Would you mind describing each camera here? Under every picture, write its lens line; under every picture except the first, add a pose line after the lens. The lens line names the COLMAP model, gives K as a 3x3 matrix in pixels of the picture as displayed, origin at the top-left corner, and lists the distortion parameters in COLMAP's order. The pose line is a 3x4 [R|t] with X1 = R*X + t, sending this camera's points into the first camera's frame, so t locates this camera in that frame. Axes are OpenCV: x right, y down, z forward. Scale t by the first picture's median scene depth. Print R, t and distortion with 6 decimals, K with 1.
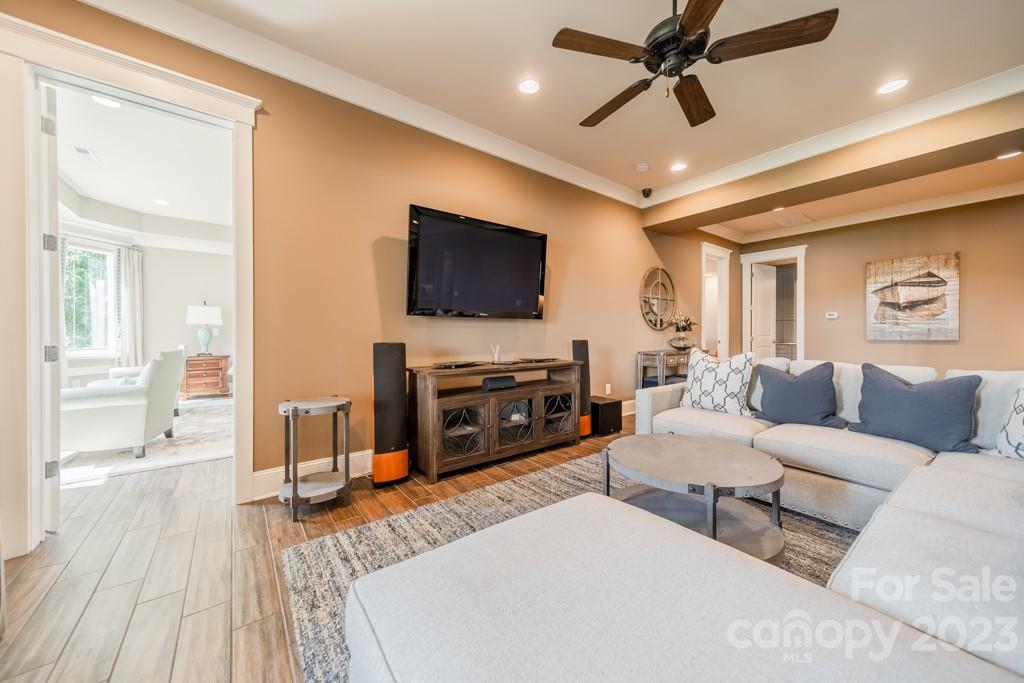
lens RADIAL K [[366.9, 0, 511.3], [0, 366.9, 334.7], [0, 0, 1]] dist [0.008407, 0.000167]
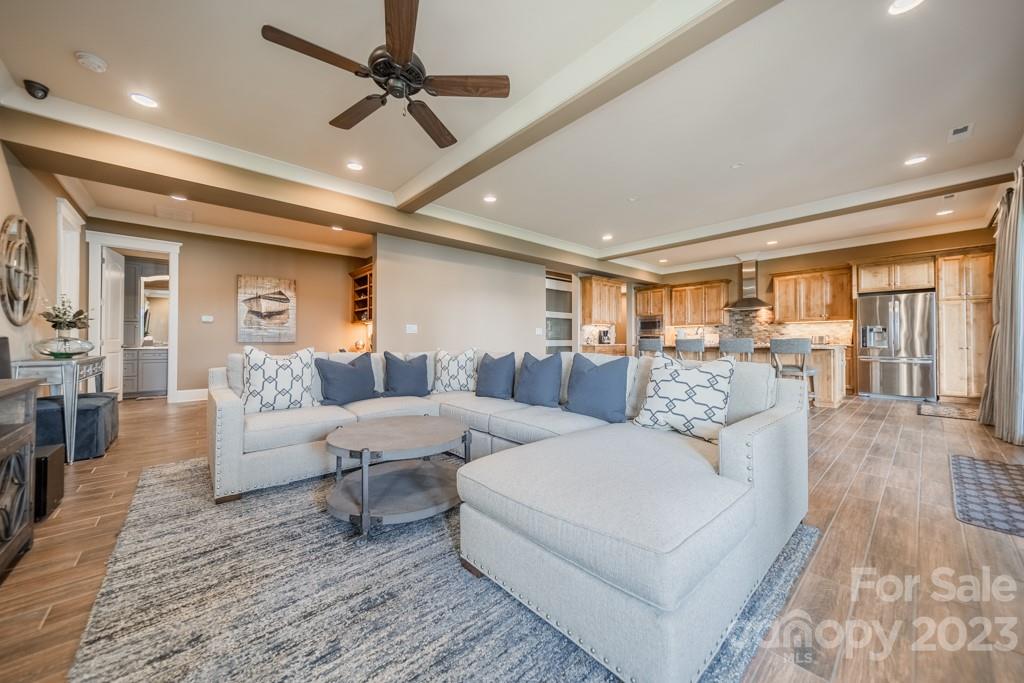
lens RADIAL K [[366.9, 0, 511.3], [0, 366.9, 334.7], [0, 0, 1]] dist [0.008407, 0.000167]
pose [[-0.083761, 0.020928, 0.996266, -0.259068], [0.004123, 0.999778, -0.020655, 0.019206], [-0.996477, 0.002378, -0.083829, 0.277003]]
